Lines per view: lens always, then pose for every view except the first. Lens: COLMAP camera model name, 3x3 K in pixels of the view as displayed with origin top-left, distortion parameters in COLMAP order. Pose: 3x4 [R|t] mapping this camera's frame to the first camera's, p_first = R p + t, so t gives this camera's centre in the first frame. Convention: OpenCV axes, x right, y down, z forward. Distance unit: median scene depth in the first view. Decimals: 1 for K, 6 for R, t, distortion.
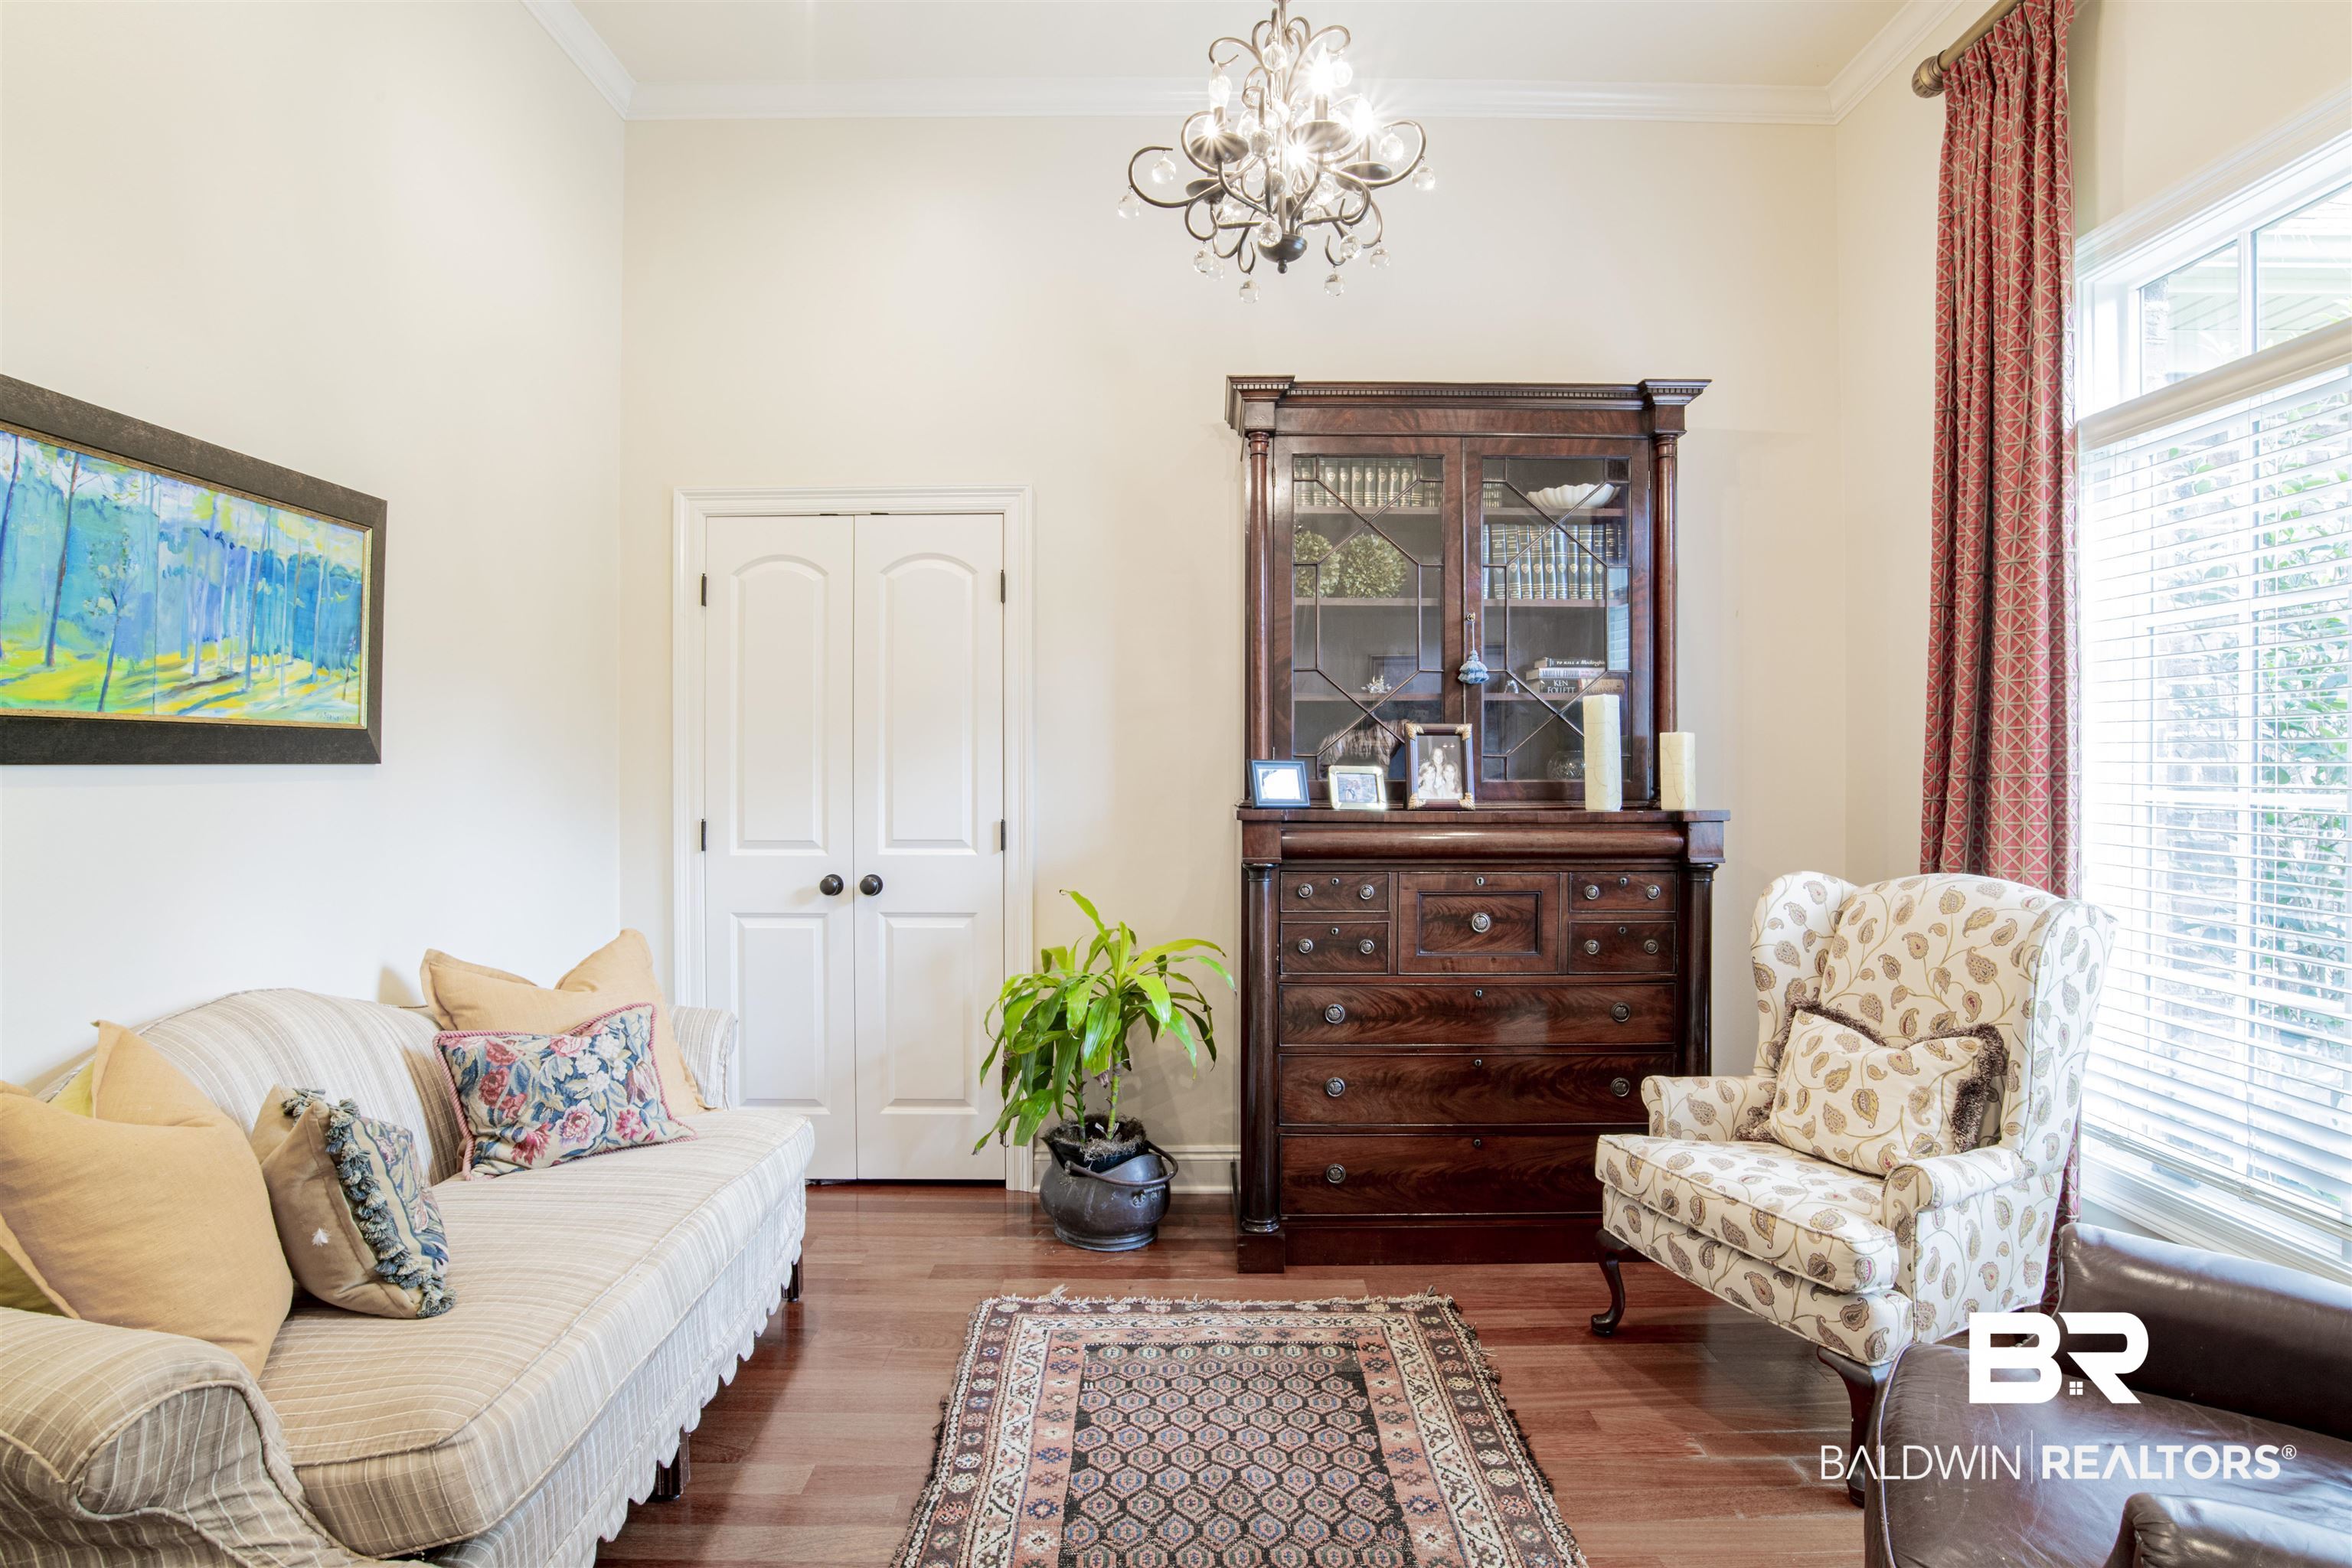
lens RADIAL K [[1216.0, 0, 1194.2], [0, 1216.0, 771.1], [0, 0, 1]] dist [-0.063899, 0.024960]
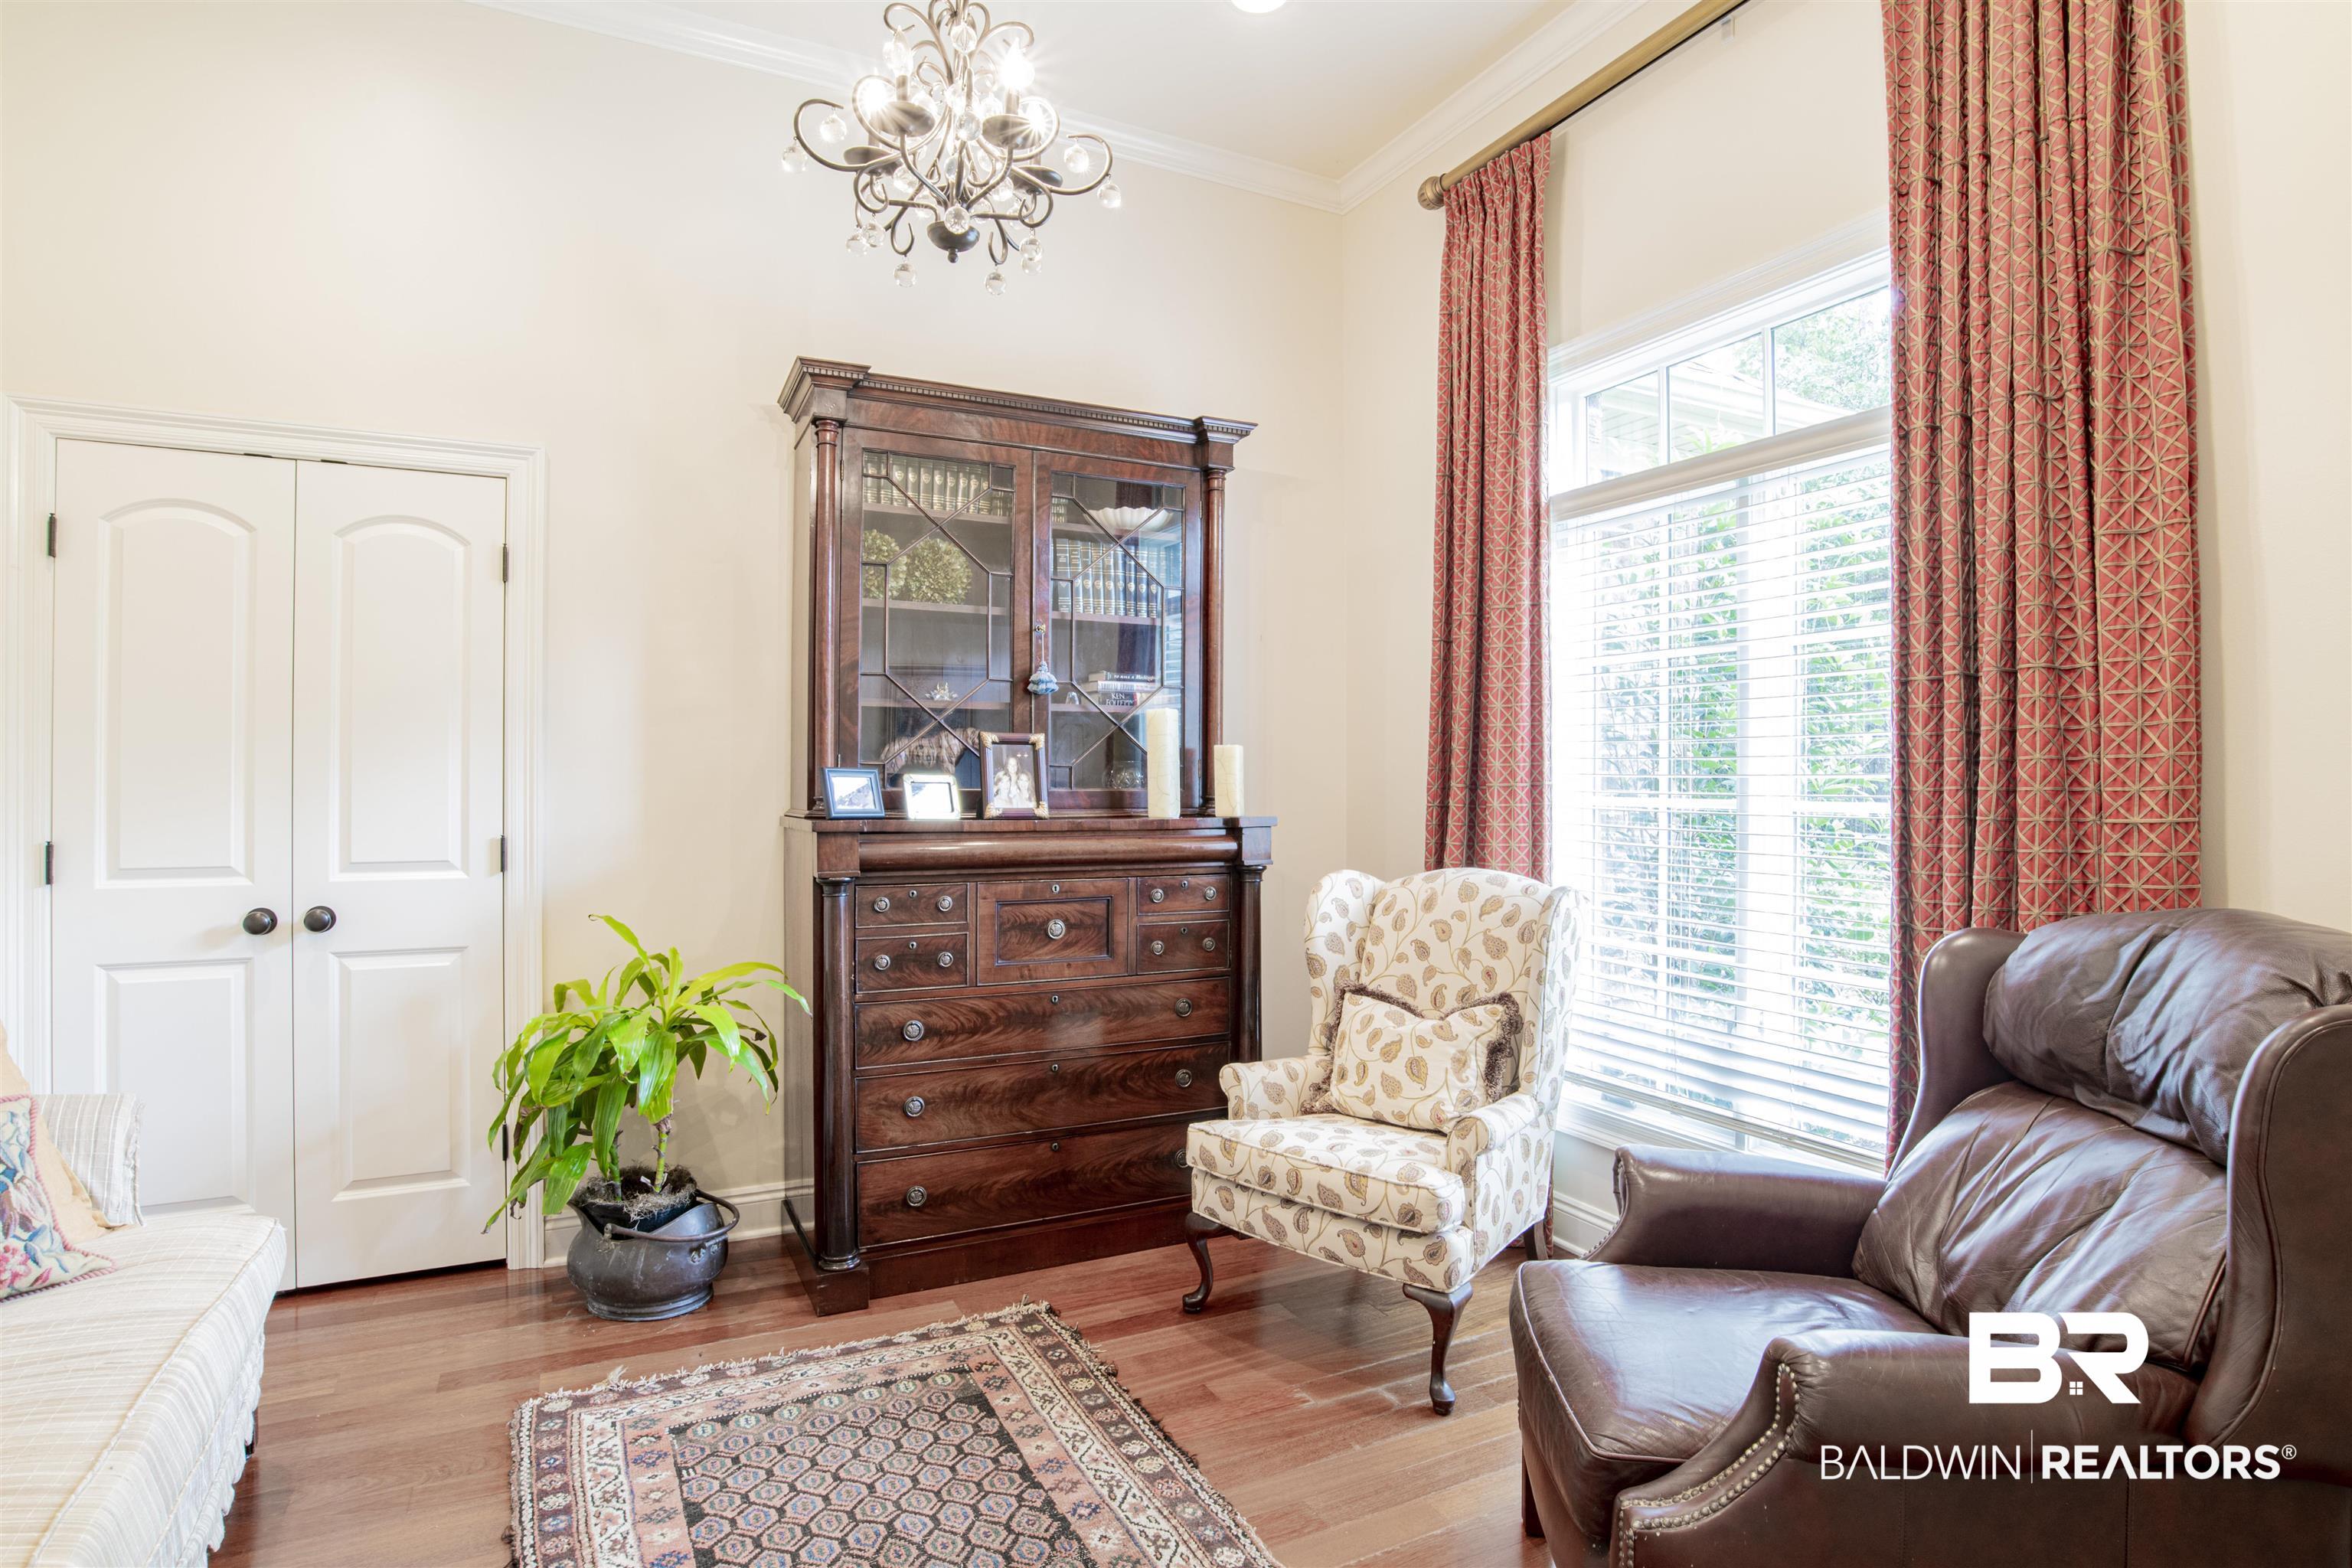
lens RADIAL K [[1216.0, 0, 1187.9], [0, 1216.0, 772.1], [0, 0, 1]] dist [-0.063899, 0.024960]
pose [[0.892624, 0.005597, 0.450766, -0.141390], [-0.002337, 0.999967, -0.007787, 0.000902], [-0.450795, 0.005897, 0.892608, 0.044440]]
